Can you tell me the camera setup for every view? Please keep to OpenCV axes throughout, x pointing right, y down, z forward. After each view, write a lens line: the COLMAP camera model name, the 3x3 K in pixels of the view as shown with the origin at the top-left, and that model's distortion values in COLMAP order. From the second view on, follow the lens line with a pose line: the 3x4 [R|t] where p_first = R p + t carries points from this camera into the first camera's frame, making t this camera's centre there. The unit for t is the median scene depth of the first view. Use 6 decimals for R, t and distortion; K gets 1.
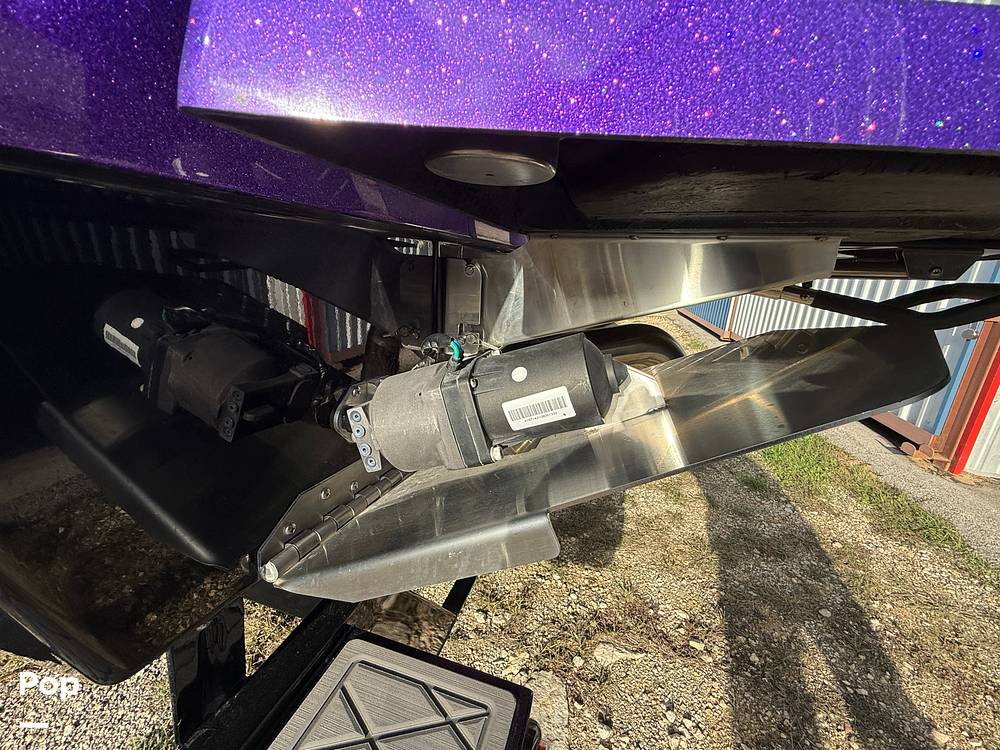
lens RADIAL K [[402.2, 0, 495.1], [0, 402.2, 379.7], [0, 0, 1]] dist [0.000141, -0.000278]
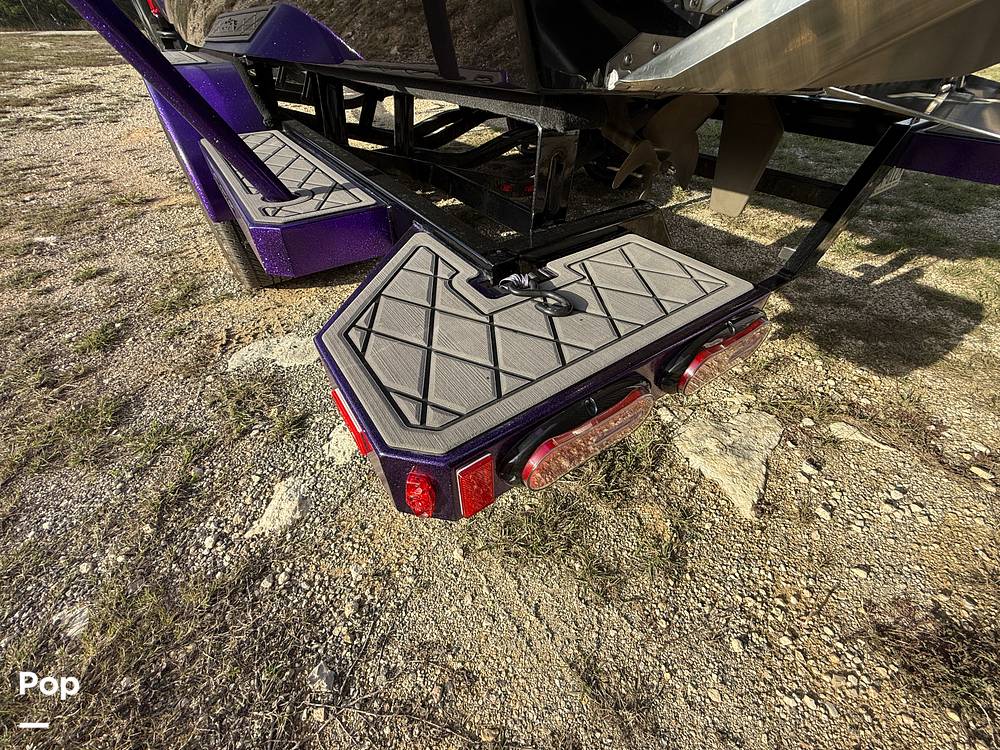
lens RADIAL K [[402.2, 0, 500.6], [0, 402.2, 375.9], [0, 0, 1]] dist [0.000141, -0.000278]
pose [[0.790911, 0.356989, -0.497010, 0.054967], [-0.110726, 0.882280, 0.457516, 0.213172], [0.601831, -0.306823, 0.737333, -0.161546]]
